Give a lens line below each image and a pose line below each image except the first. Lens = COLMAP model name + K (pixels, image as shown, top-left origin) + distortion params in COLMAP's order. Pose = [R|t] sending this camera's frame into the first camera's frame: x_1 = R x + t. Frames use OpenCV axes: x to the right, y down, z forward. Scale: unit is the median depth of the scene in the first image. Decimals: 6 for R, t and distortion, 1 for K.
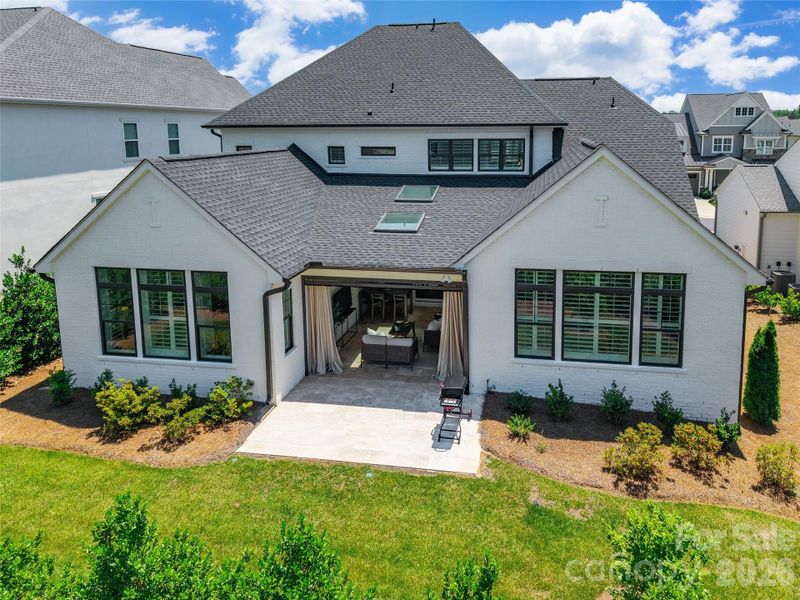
lens RADIAL K [[545.5, 0, 416.8], [0, 545.5, 257.7], [0, 0, 1]] dist [0.027906, -0.000127]
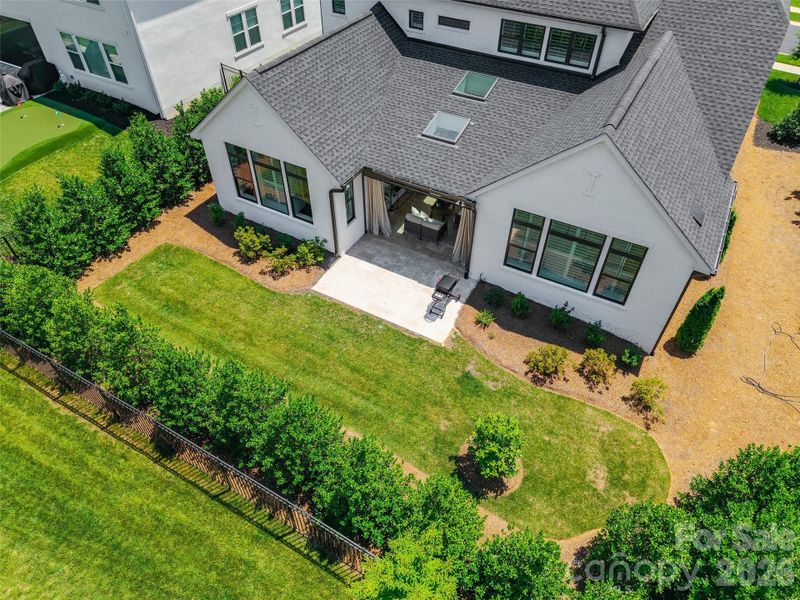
lens RADIAL K [[546.5, 0, 400.8], [0, 546.5, 283.7], [0, 0, 1]] dist [0.067452, -0.001720]
pose [[0.940082, 0.234483, -0.247514, 0.288830], [-0.046043, 0.806618, 0.589277, -0.565459], [0.337825, -0.542572, 0.769084, -0.144536]]
